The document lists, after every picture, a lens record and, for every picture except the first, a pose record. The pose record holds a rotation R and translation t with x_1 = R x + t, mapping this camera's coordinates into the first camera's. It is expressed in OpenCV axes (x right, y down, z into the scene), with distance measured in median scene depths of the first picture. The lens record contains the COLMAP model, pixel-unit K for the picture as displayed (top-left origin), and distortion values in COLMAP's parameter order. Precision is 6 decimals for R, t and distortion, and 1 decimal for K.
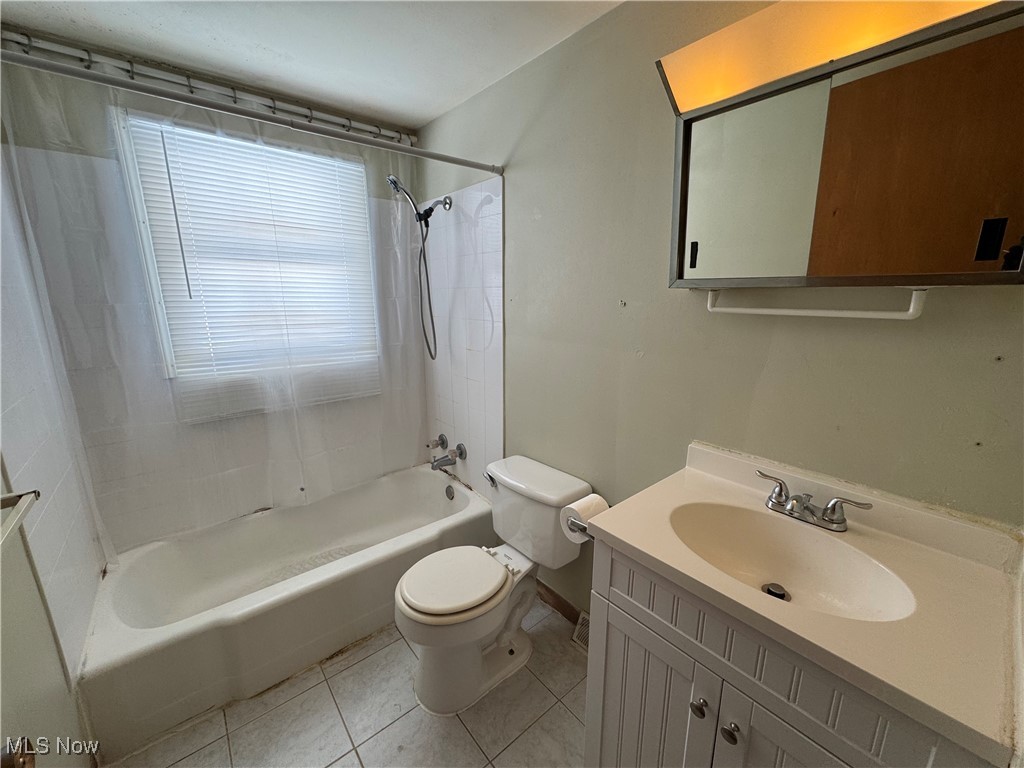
lens RADIAL K [[408.3, 0, 514.3], [0, 408.3, 386.5], [0, 0, 1]] dist [-0.007014, -0.000819]
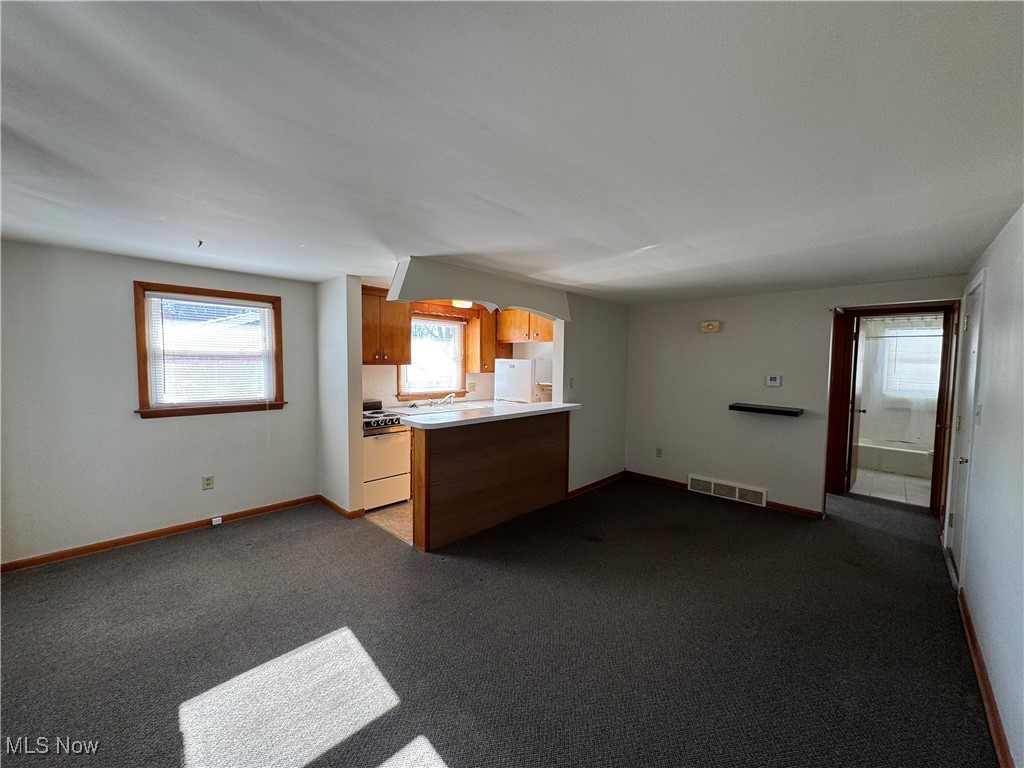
lens RADIAL K [[408.3, 0, 517.1], [0, 408.3, 383.0], [0, 0, 1]] dist [-0.007014, -0.000819]
pose [[0.120420, 0.059175, -0.990958, 2.117048], [-0.231238, 0.972435, 0.029969, 0.474249], [0.965416, 0.225539, 0.130784, -2.397782]]
